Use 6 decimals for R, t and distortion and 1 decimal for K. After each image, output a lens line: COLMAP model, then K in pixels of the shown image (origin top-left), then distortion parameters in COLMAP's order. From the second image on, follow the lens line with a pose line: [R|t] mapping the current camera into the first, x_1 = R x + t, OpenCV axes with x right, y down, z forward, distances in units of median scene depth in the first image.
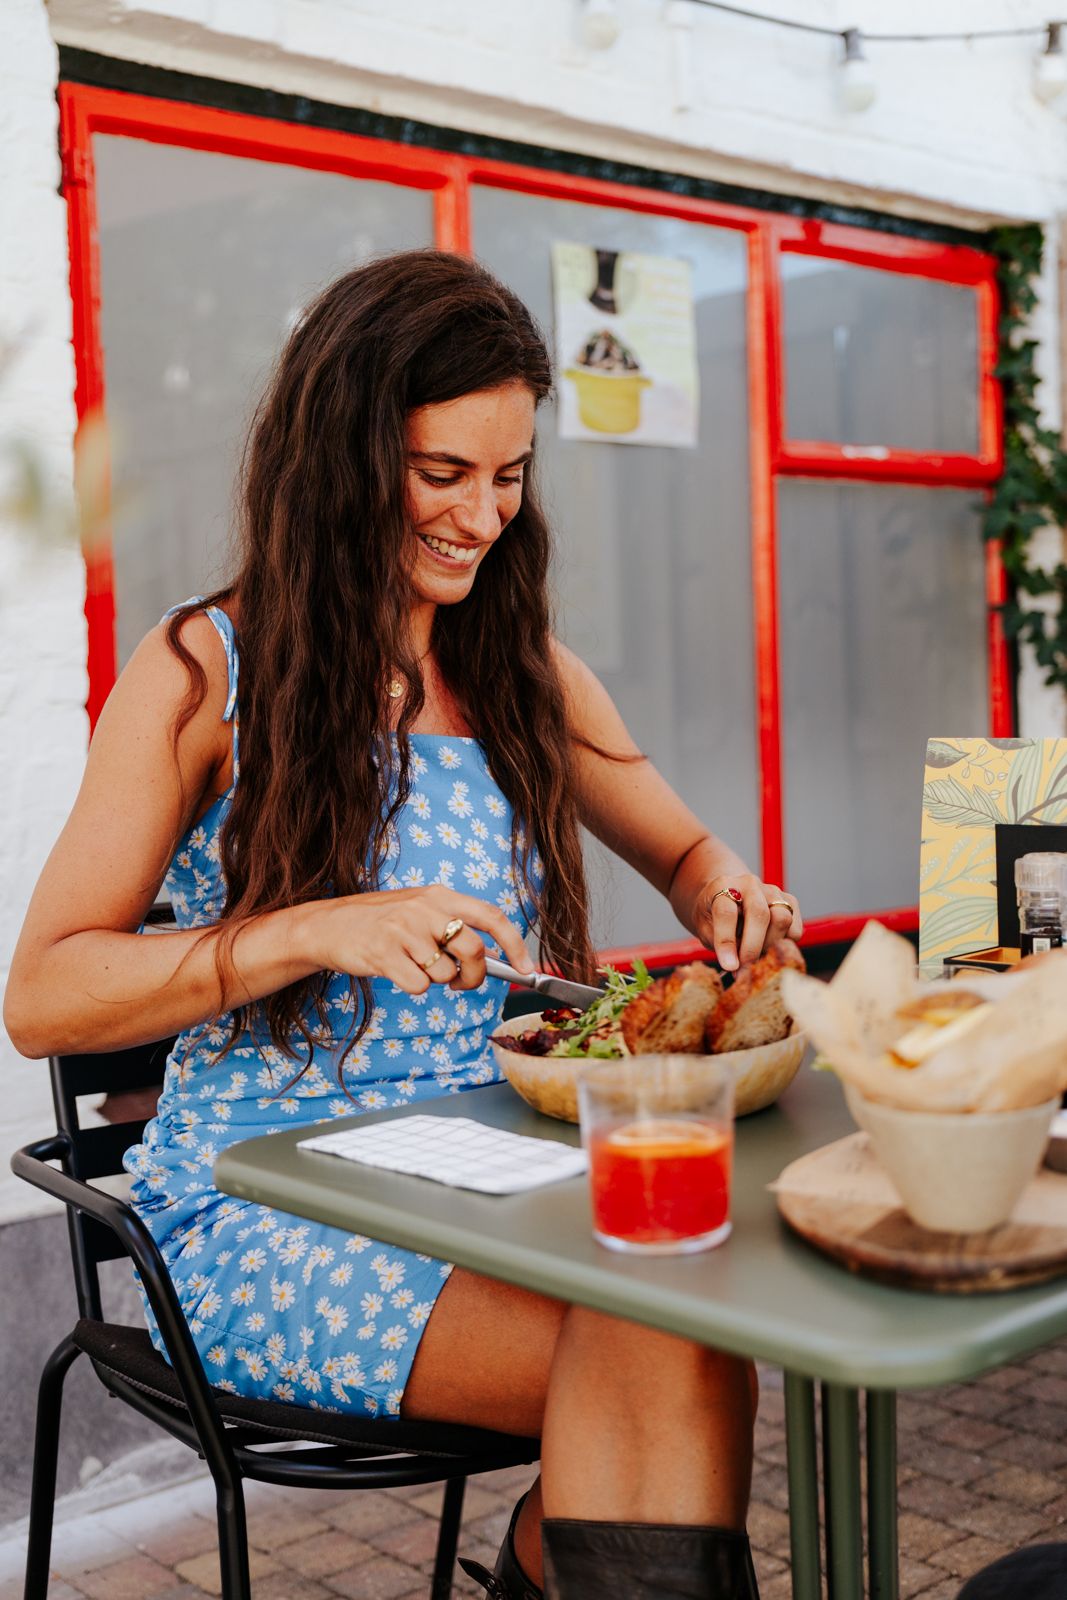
lens RADIAL K [[2269.8, 0, 533.5], [0, 2269.8, 800.0], [0, 0, 1]] dist [0.126401, -0.350204]
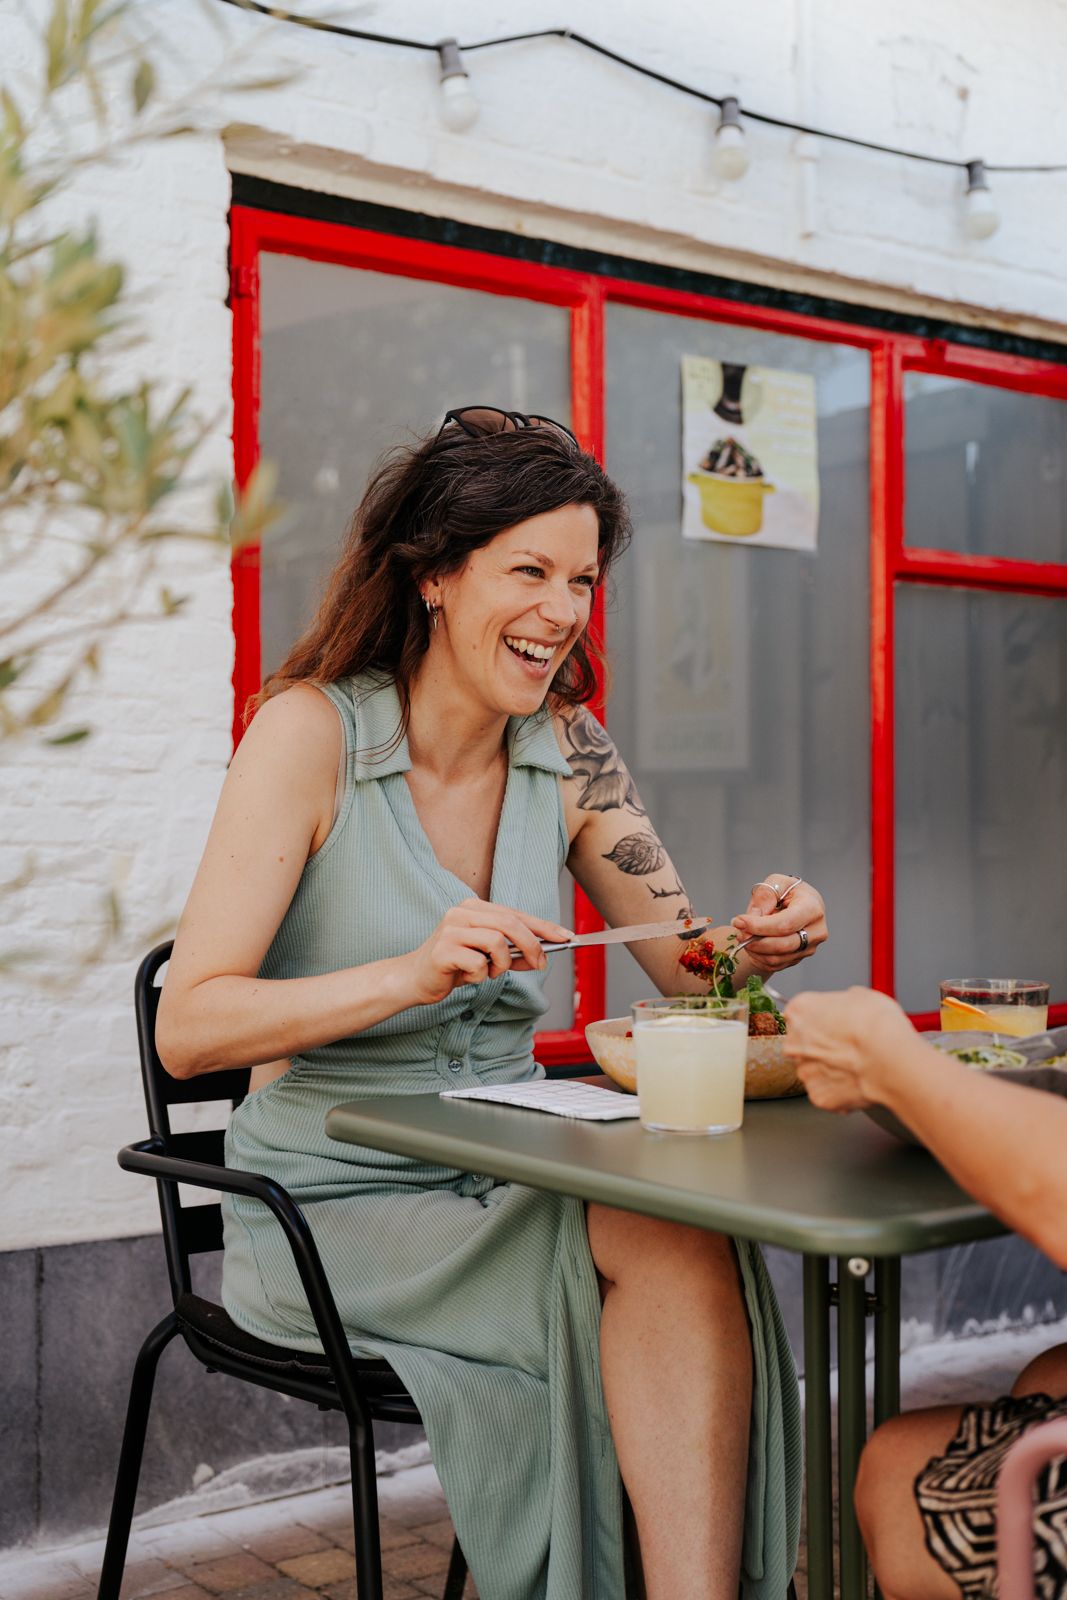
lens RADIAL K [[2466.1, 0, 533.5], [0, 2466.1, 800.0], [0, 0, 1]] dist [0.114976, -0.004526]
pose [[0.996881, 0.031643, -0.072299, 0.030569], [-0.036154, 0.997424, -0.061953, 0.037980], [0.070152, 0.064374, 0.995457, -0.147200]]
